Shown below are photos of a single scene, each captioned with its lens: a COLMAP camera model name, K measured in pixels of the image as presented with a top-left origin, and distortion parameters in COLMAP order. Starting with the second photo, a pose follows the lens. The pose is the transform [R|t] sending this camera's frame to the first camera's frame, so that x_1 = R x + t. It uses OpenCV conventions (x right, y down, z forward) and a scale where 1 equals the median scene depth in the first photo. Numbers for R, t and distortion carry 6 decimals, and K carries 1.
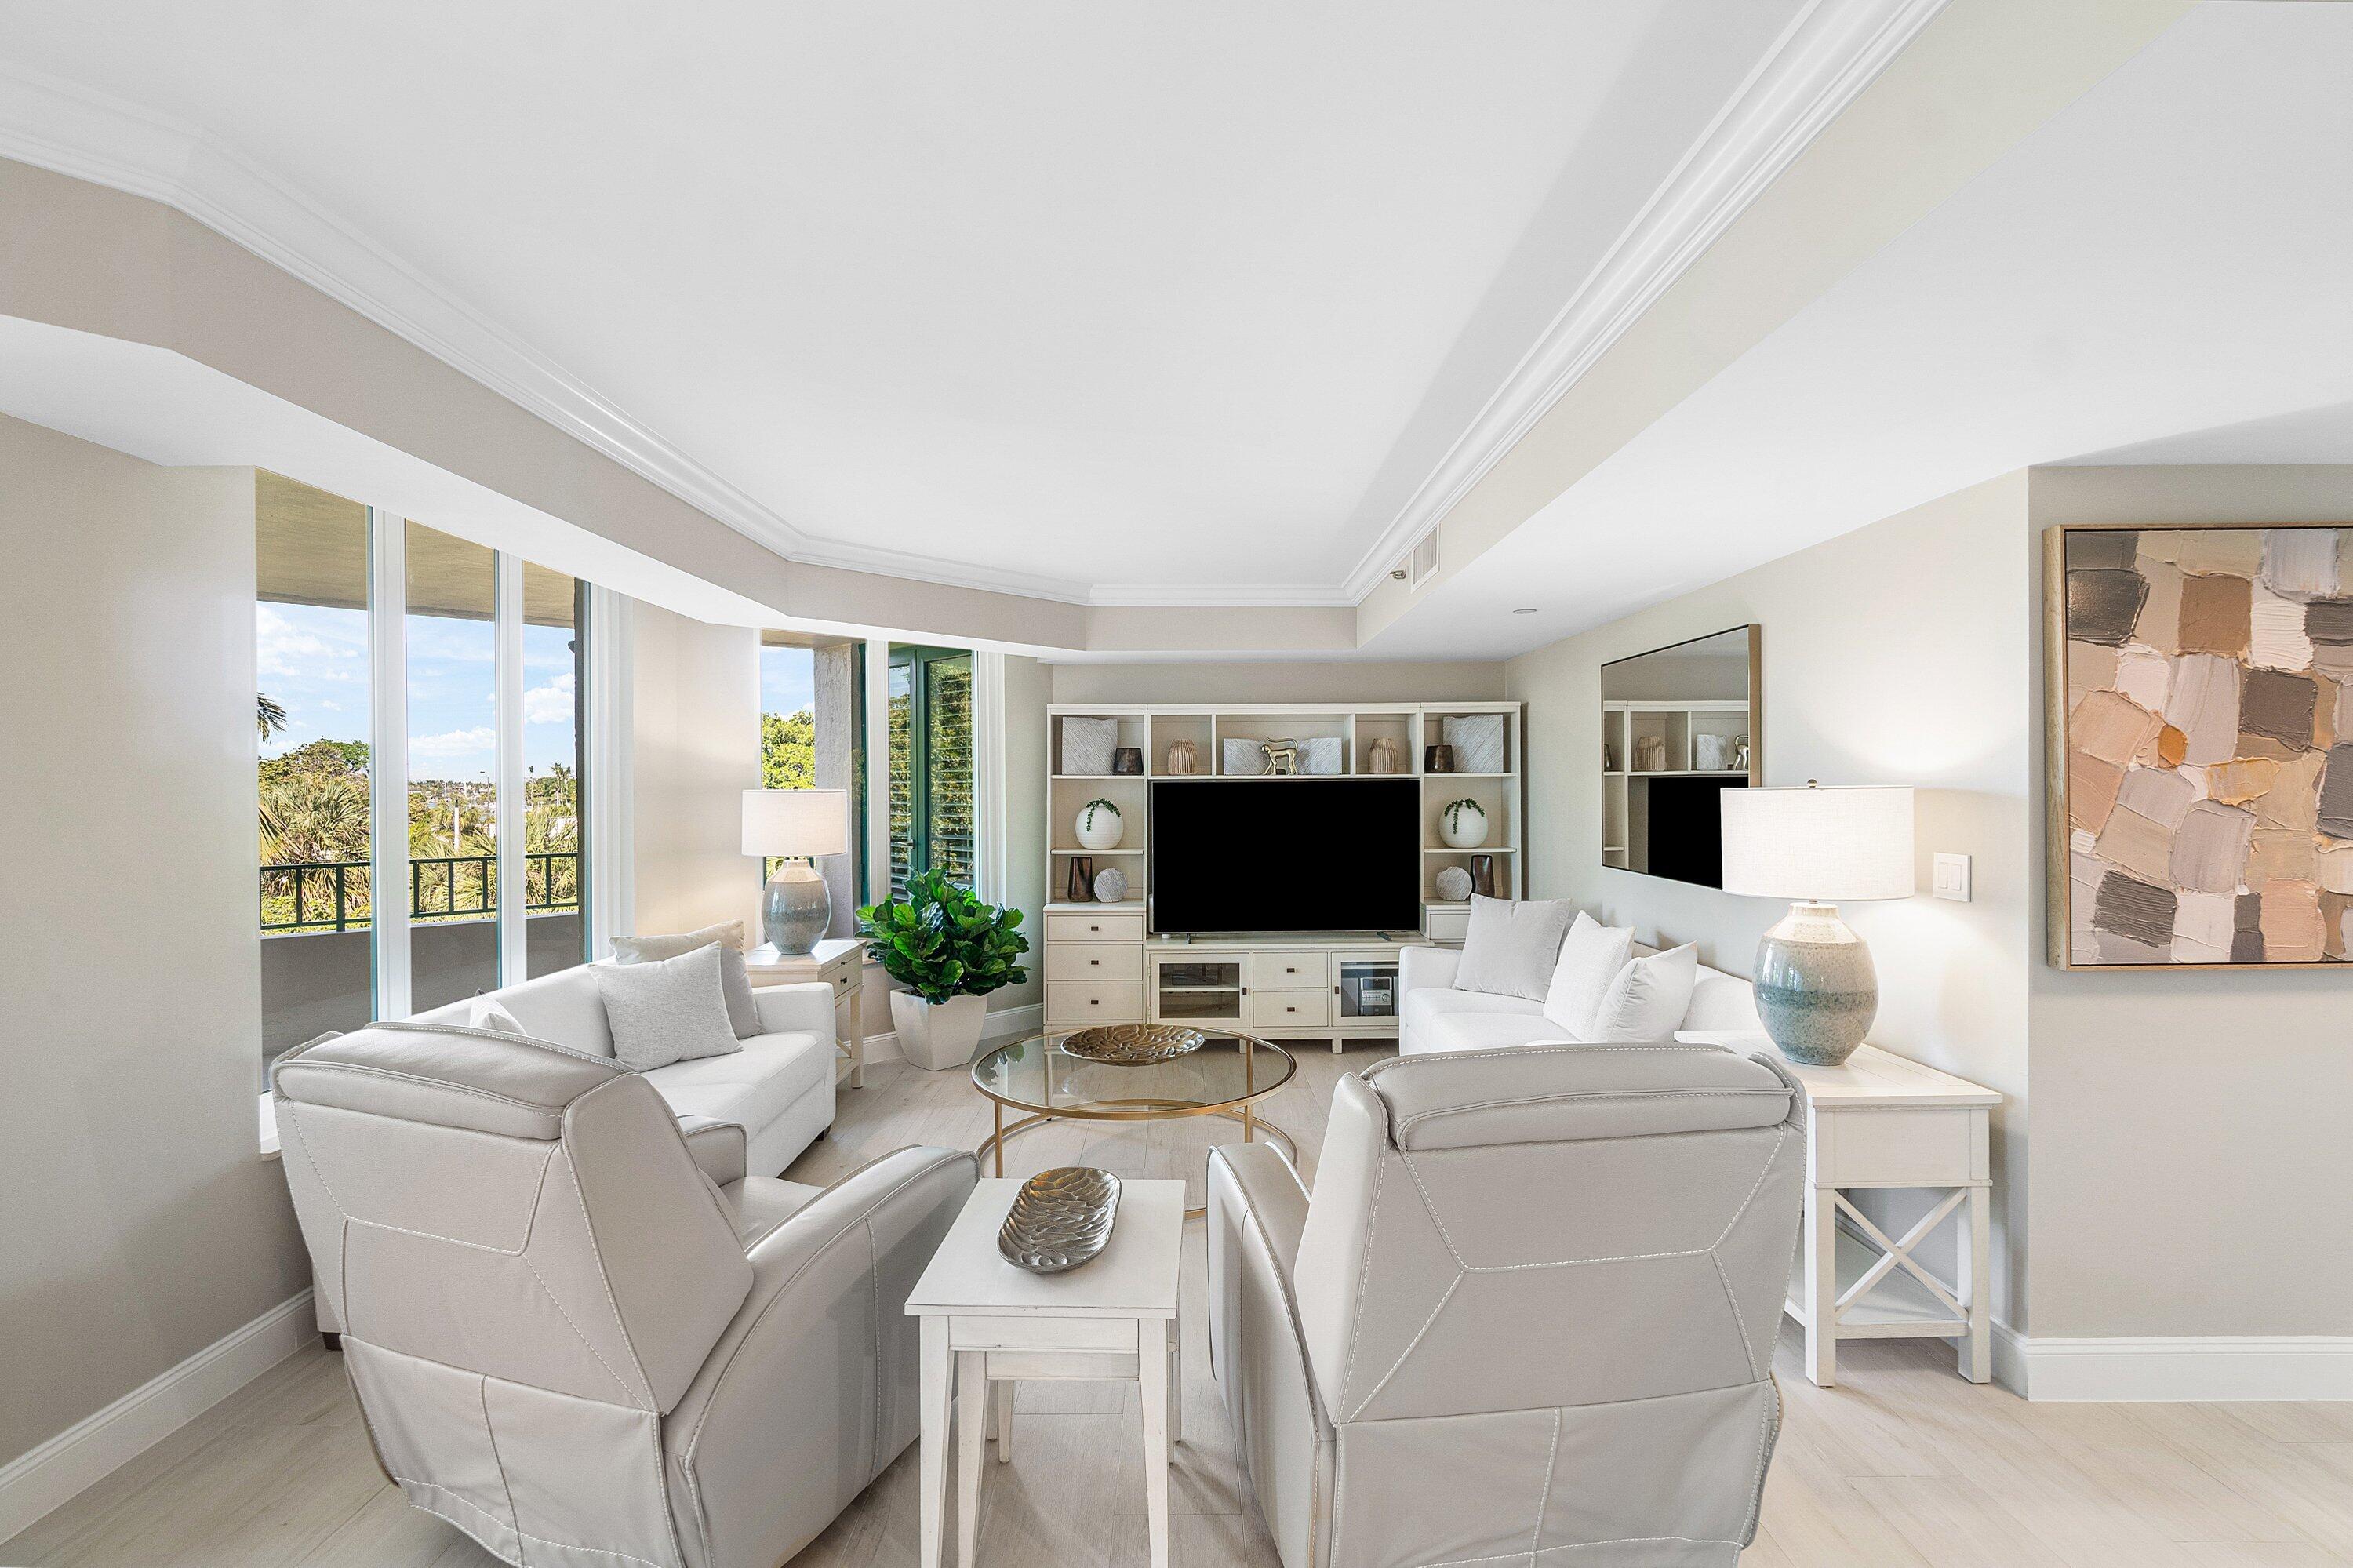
lens RADIAL K [[1060.2, 0, 1191.6], [0, 1060.2, 797.5], [0, 0, 1]] dist [-0.000816, 0.000021]
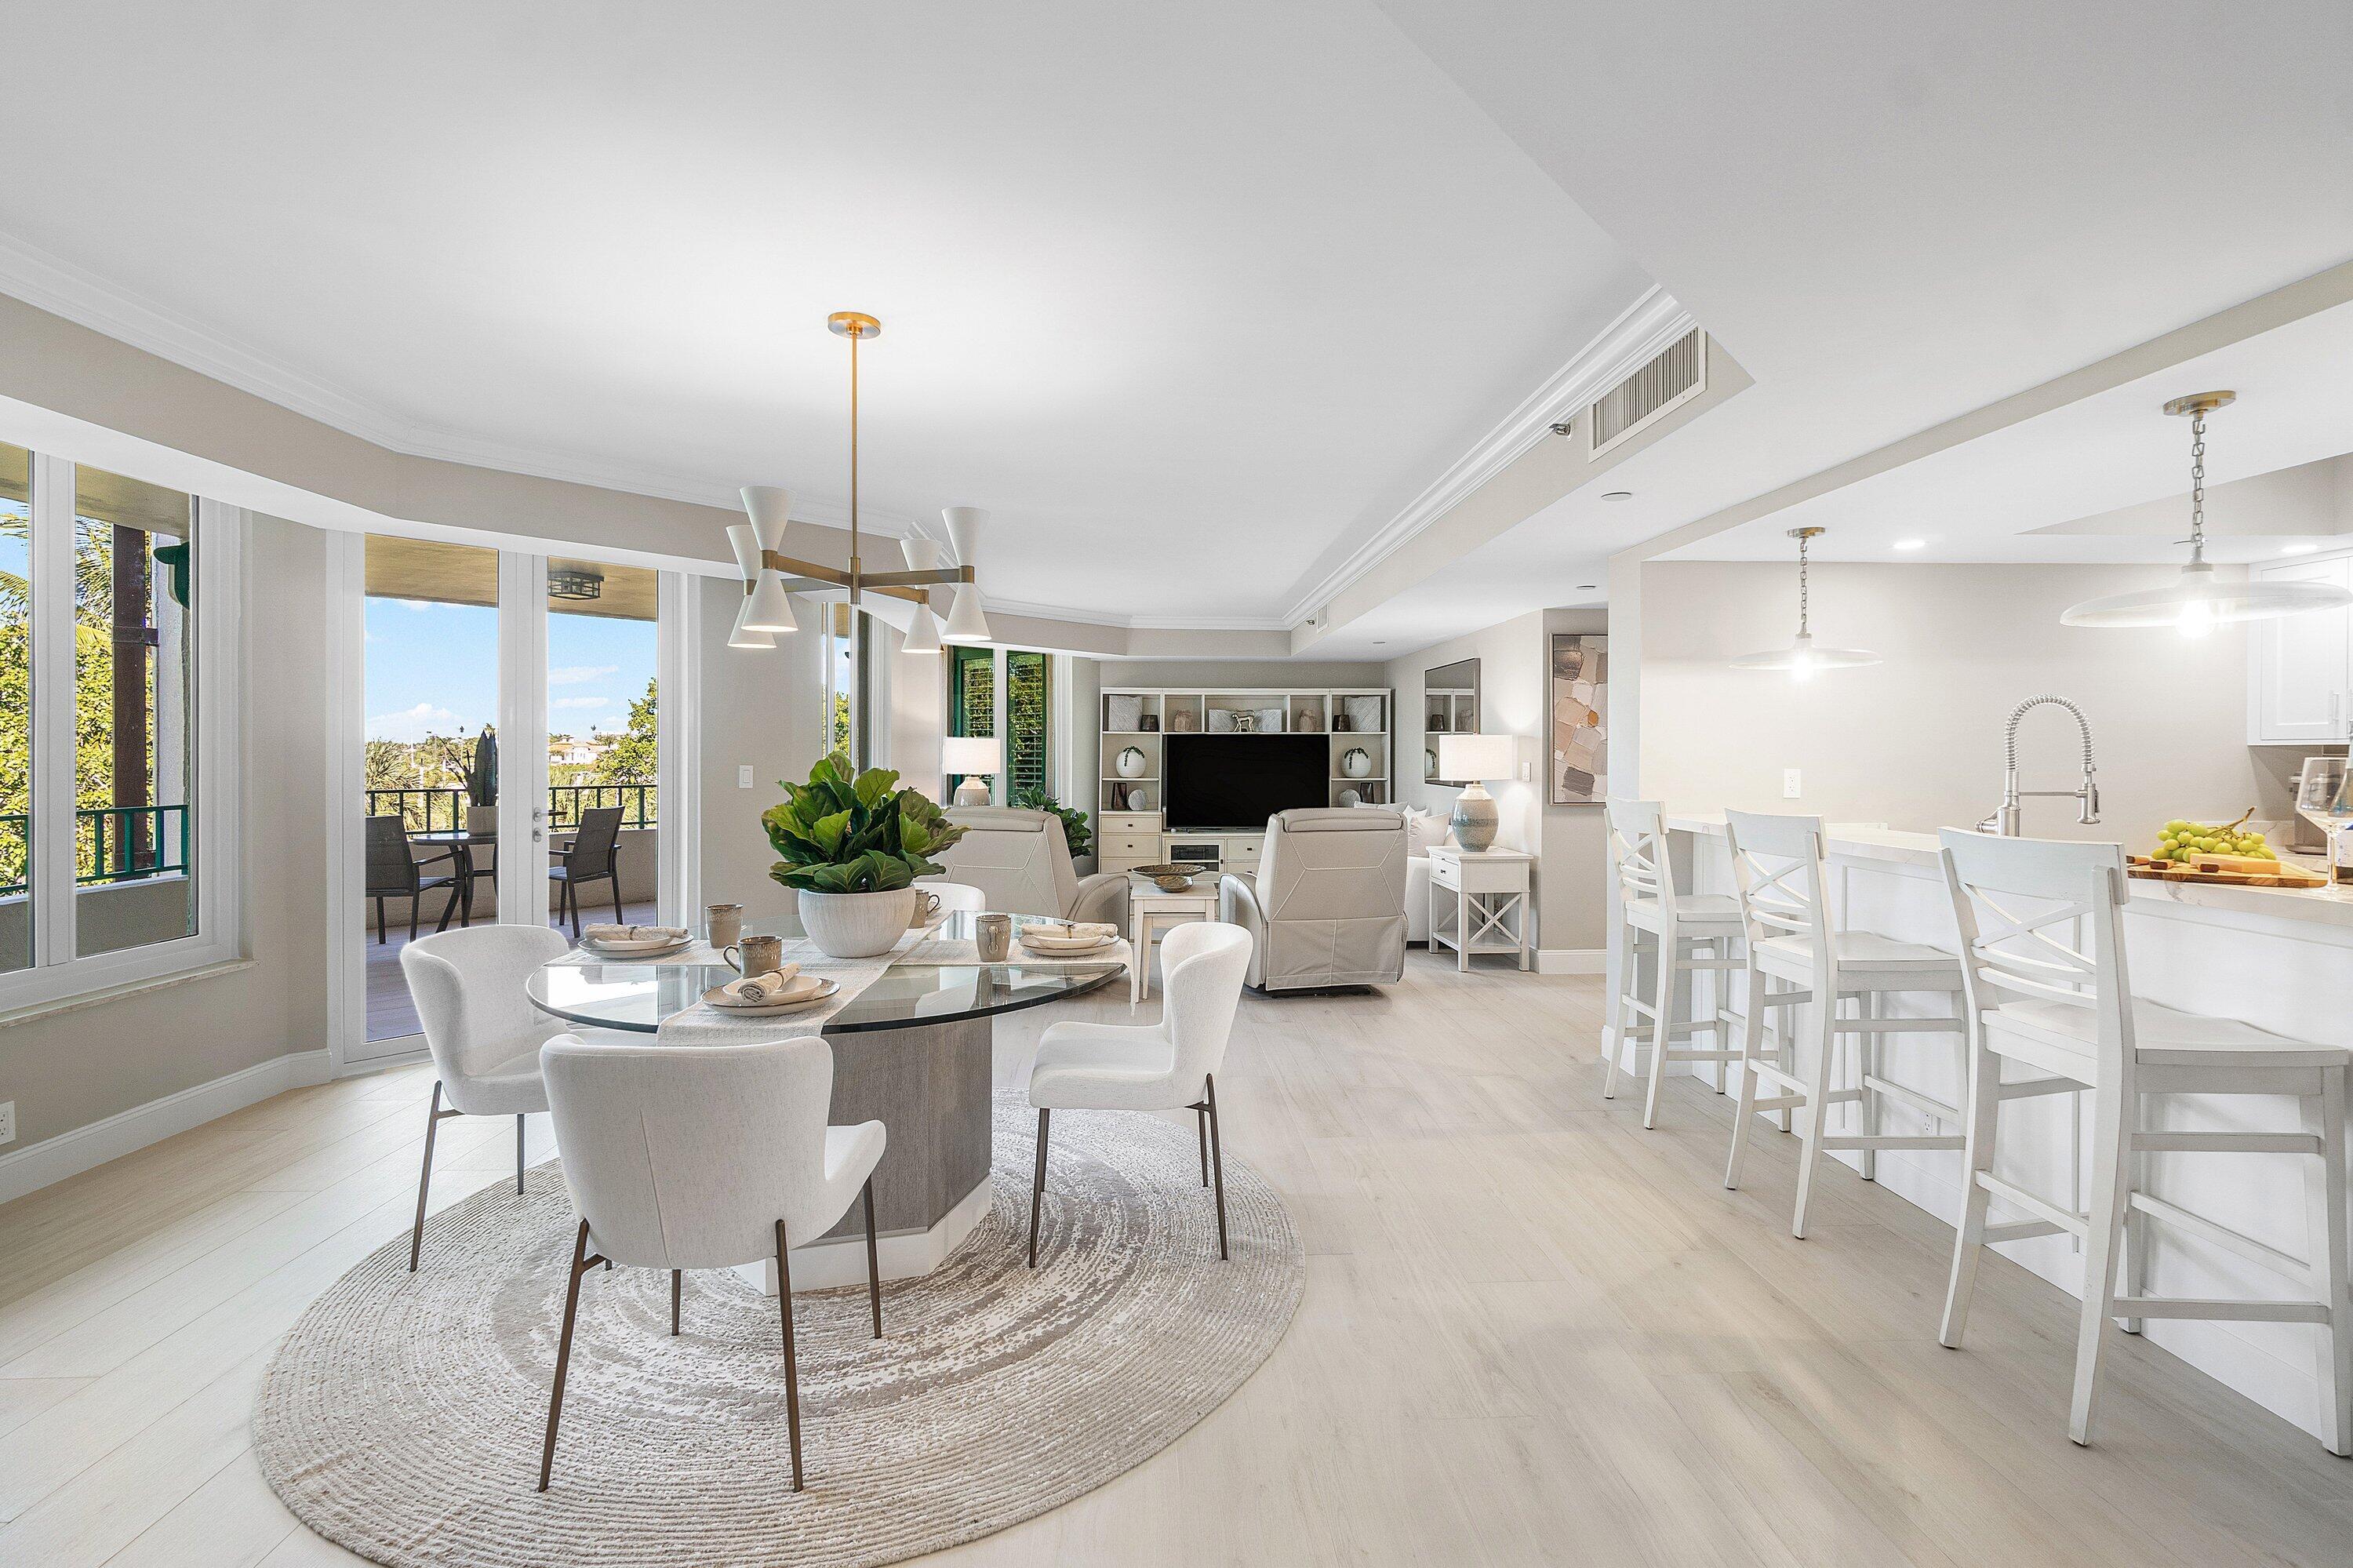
lens RADIAL K [[1060.2, 0, 1160.9], [0, 1060.2, 770.9], [0, 0, 1]] dist [-0.000816, 0.000021]
pose [[0.999883, 0.005868, 0.014136, -0.066829], [-0.005984, 0.999948, 0.008223, 0.025700], [-0.014087, -0.008307, 0.999866, -0.627281]]
